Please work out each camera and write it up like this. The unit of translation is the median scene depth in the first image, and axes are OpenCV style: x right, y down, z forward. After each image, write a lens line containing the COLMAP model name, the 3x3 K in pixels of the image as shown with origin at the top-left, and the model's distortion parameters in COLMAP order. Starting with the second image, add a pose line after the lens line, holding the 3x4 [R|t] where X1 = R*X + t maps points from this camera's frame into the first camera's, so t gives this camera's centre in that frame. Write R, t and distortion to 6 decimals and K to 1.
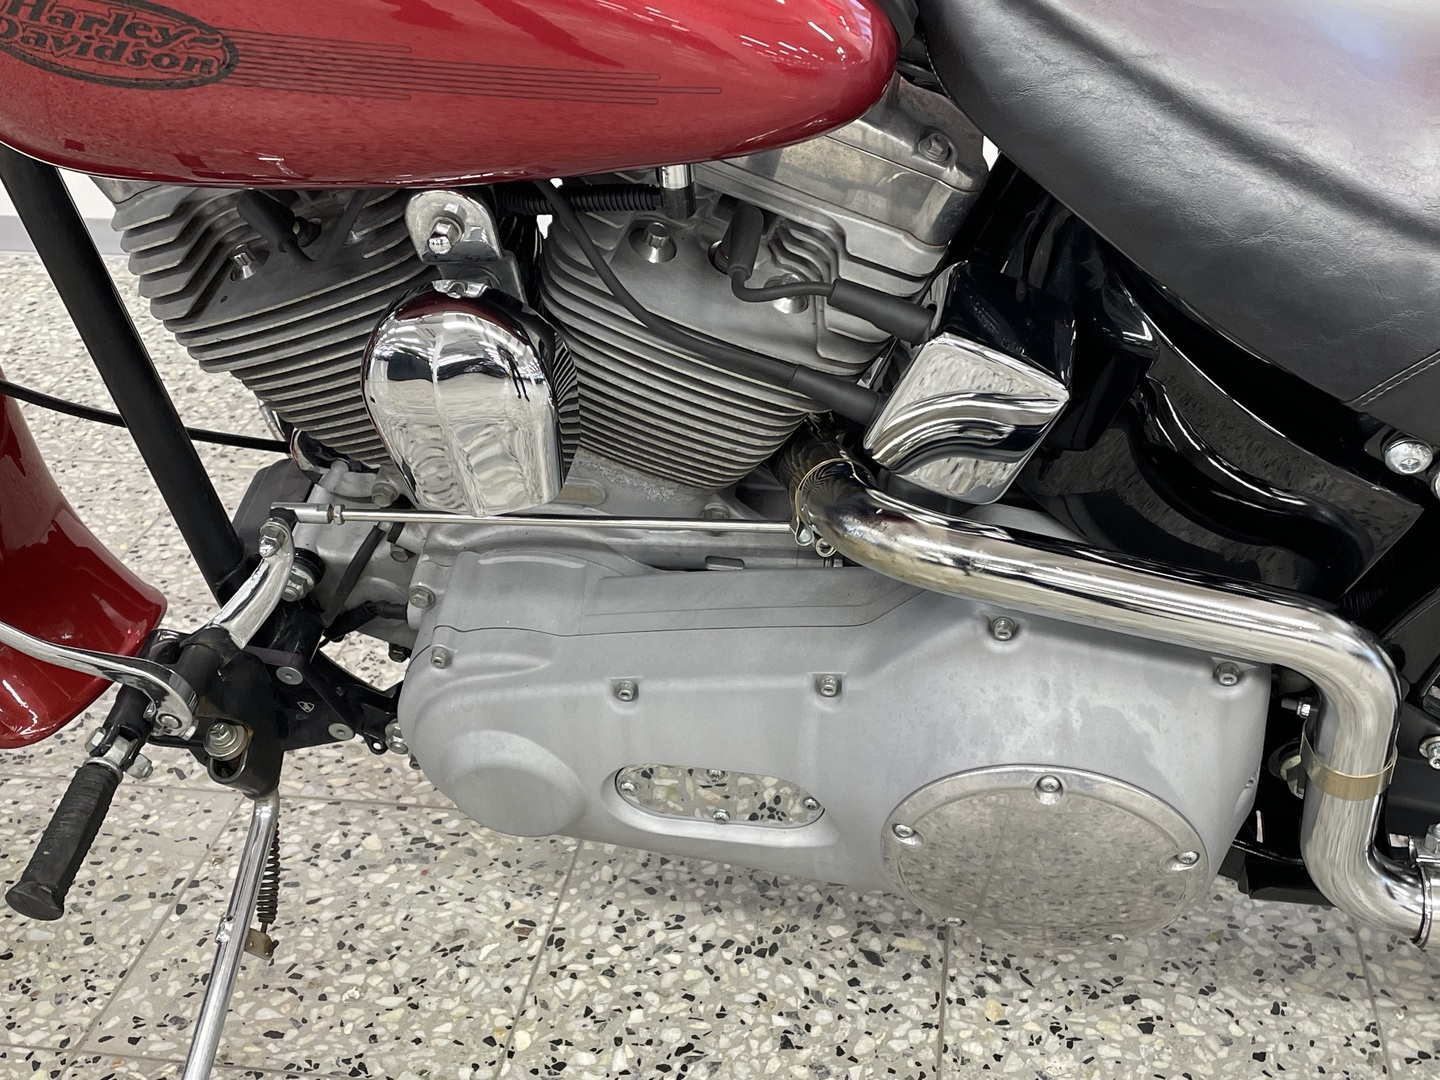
lens RADIAL K [[1723.7, 0, 705.8], [0, 1723.7, 539.9], [0, 0, 1]] dist [0.072607, 0.000000]
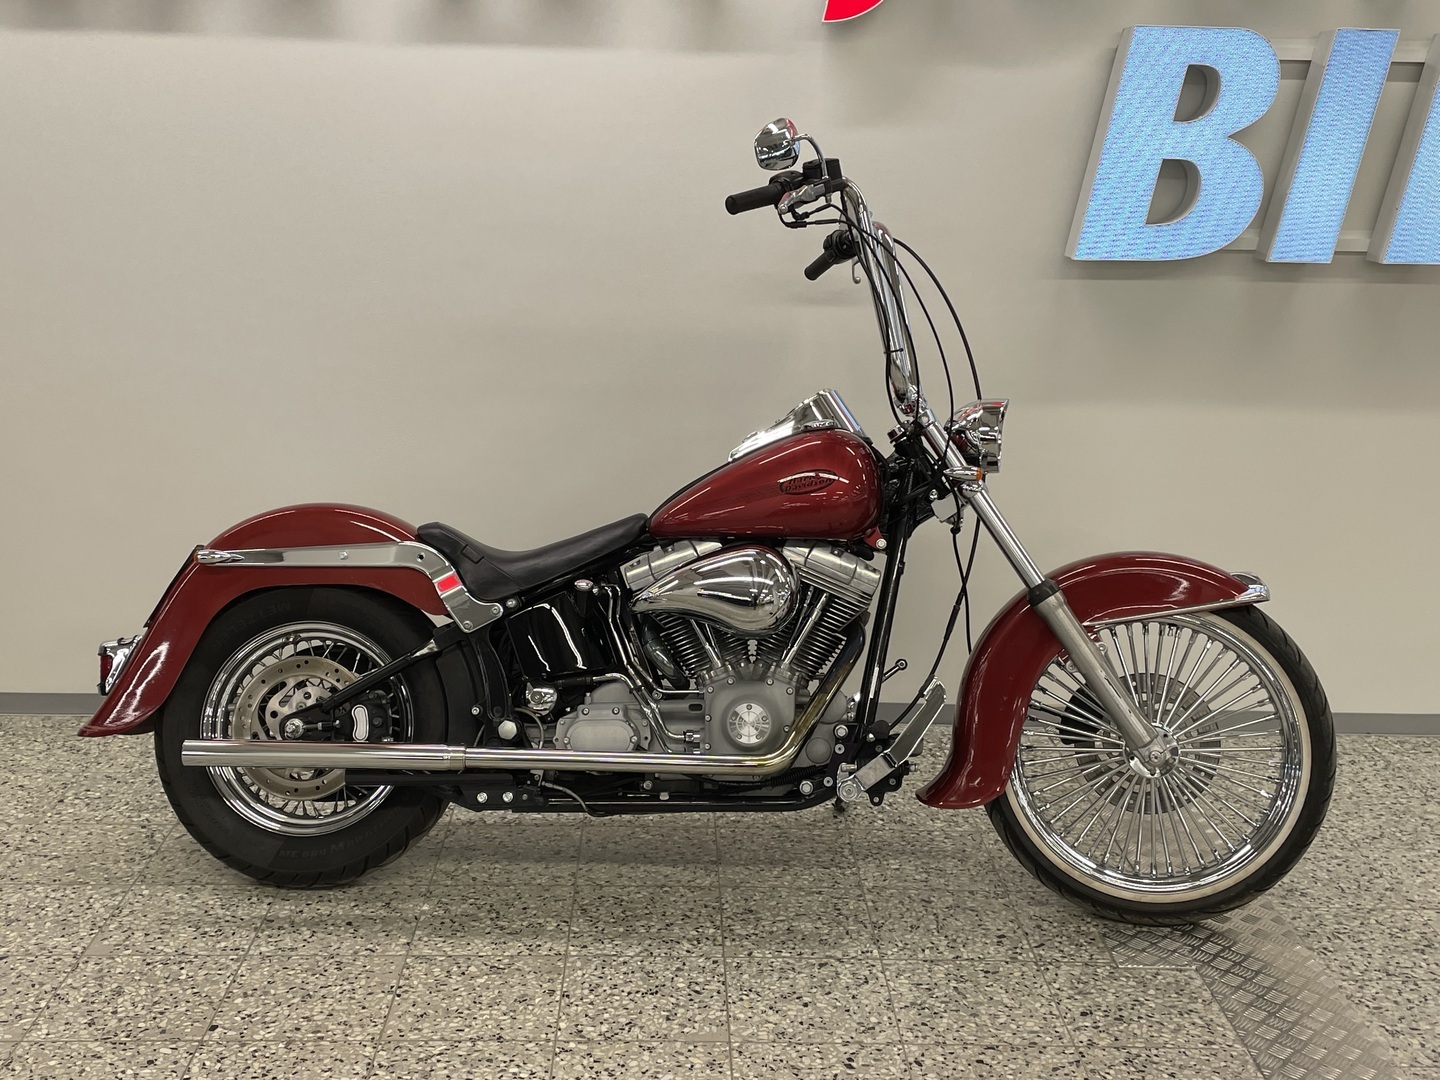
lens RADIAL K [[1676.0, 0, 716.3], [0, 1676.0, 533.4], [0, 0, 1]] dist [0.058025, 0.000000]
pose [[0.980006, 0.002600, 0.198950, -0.415246], [0.049211, 0.965680, -0.255031, 0.261942], [-0.192785, 0.259723, 0.946244, -1.681719]]
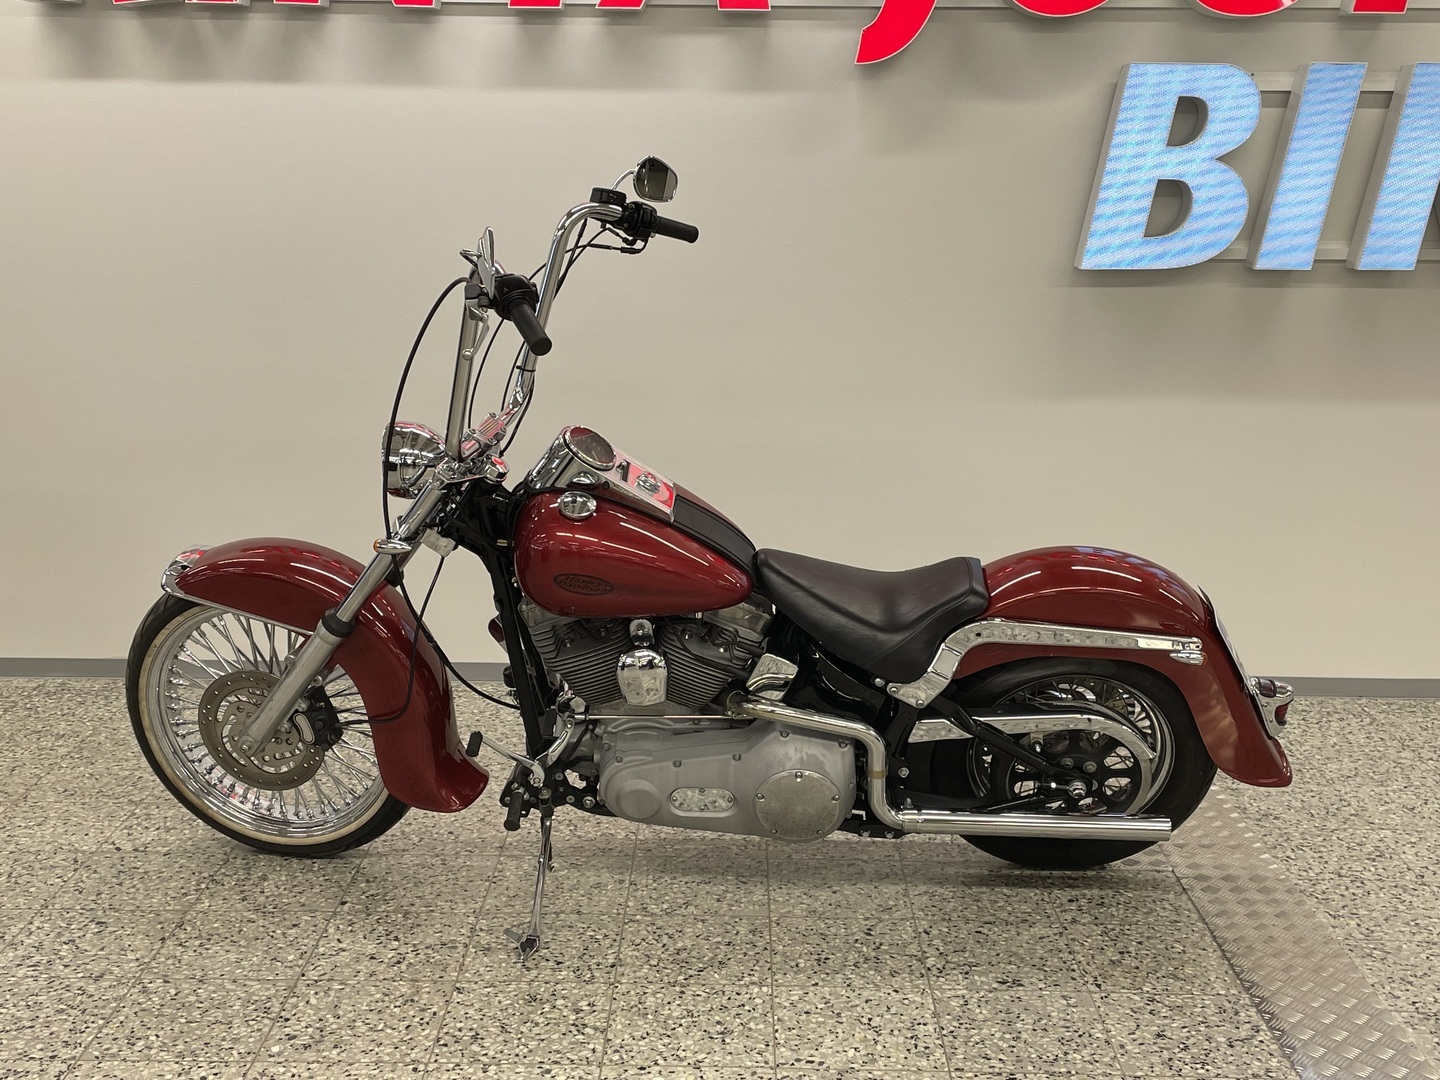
lens RADIAL K [[1723.7, 0, 722.7], [0, 1723.7, 541.0], [0, 0, 1]] dist [0.072607, 0.000000]
pose [[0.987003, 0.002276, 0.160685, -0.478731], [0.042507, 0.960588, -0.274707, 0.572137], [-0.154977, 0.277967, 0.948007, -2.248846]]
